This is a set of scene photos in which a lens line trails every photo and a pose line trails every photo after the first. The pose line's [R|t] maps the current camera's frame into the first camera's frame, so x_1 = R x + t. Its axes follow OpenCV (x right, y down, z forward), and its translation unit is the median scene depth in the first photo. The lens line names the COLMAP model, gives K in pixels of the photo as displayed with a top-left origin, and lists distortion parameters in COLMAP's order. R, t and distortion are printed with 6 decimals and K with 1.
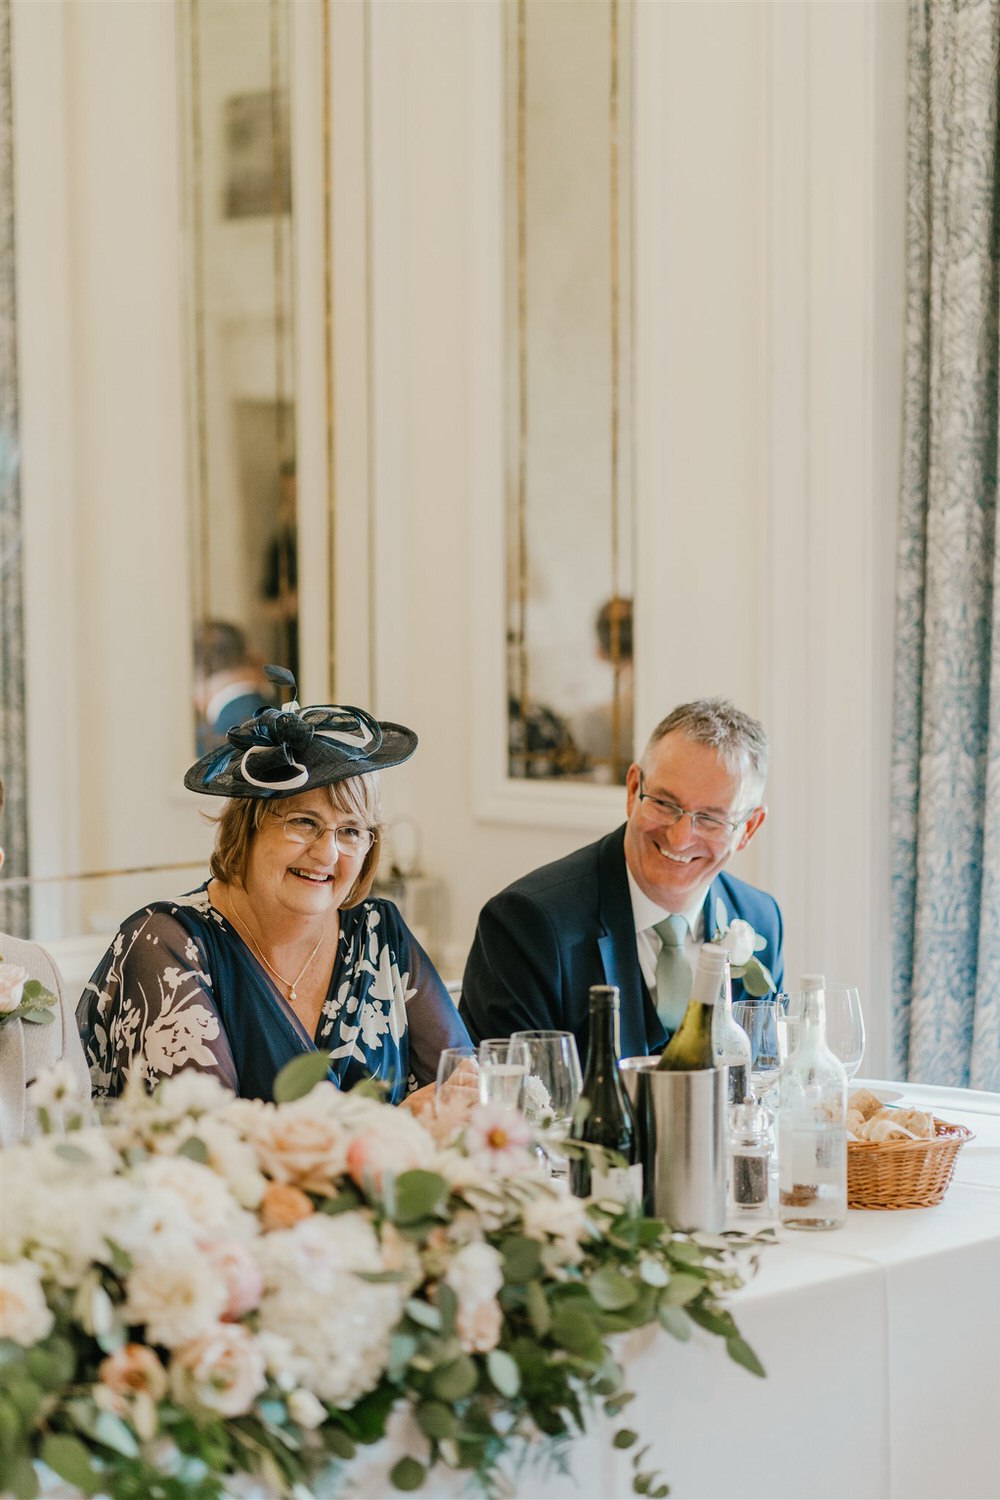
lens RADIAL K [[3748.3, 0, 500.0], [0, 3748.3, 750.0], [0, 0, 1]] dist [-0.045384, 0.731506]
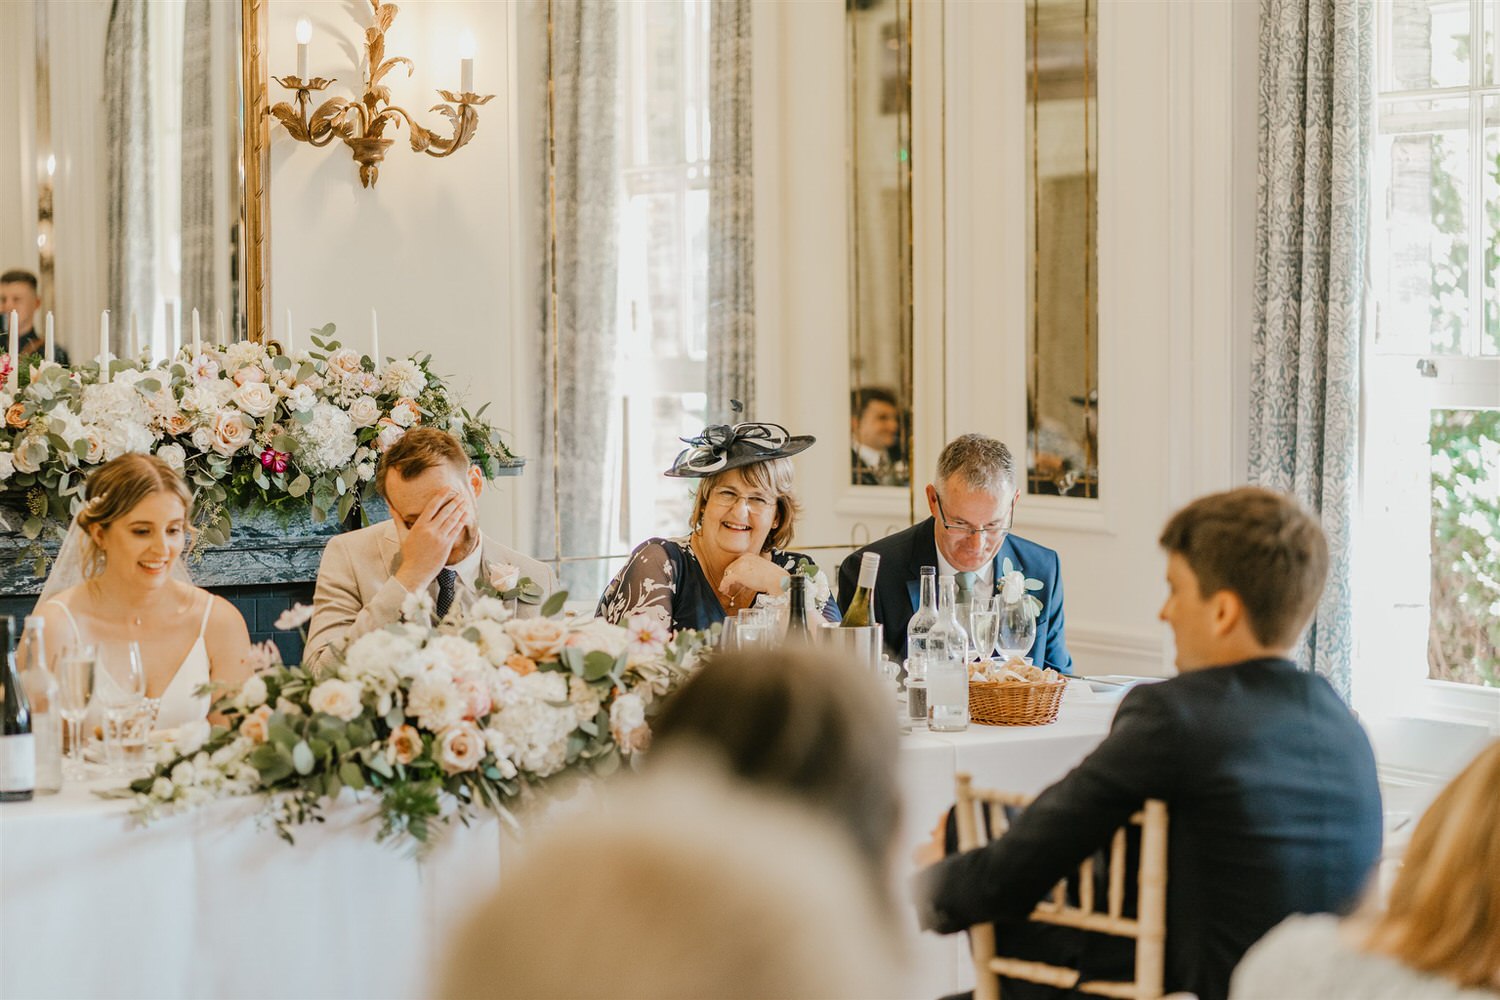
lens RADIAL K [[3748.3, 0, 758.6], [0, 3748.3, 505.7], [0, 0, 1]] dist [-0.045384, 0.731506]
pose [[0.954030, 0.010686, -0.299522, 0.591911], [-0.017863, 0.999615, -0.021235, 0.078956], [0.299179, 0.025609, 0.953853, -0.700007]]
